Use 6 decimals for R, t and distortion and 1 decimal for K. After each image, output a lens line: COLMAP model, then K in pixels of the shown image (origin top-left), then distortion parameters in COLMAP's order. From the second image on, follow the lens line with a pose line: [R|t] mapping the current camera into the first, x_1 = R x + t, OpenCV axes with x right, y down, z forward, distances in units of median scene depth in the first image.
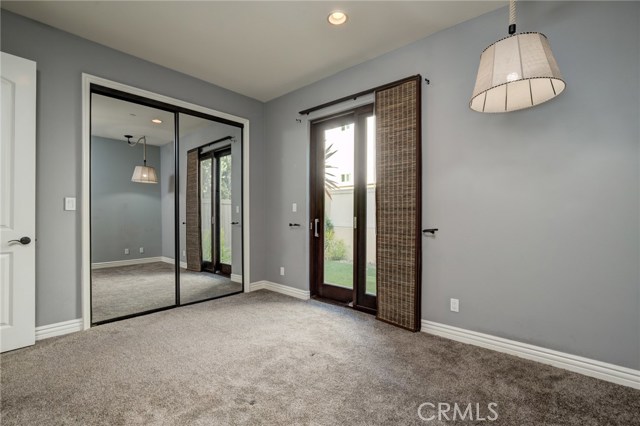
lens RADIAL K [[288.9, 0, 316.8], [0, 288.9, 217.5], [0, 0, 1]] dist [-0.002283, -0.000006]
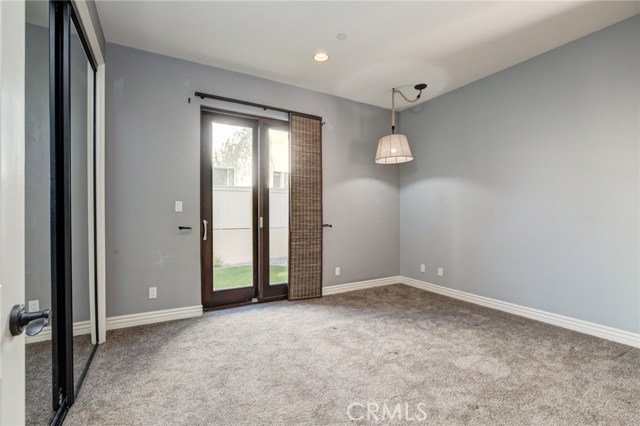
lens RADIAL K [[288.9, 0, 316.8], [0, 288.9, 217.5], [0, 0, 1]] dist [-0.002283, -0.000006]
pose [[0.320897, -0.008237, 0.947078, -0.939409], [0.012509, 0.999912, 0.004459, -0.002983], [-0.947031, 0.010416, 0.320972, 0.520613]]
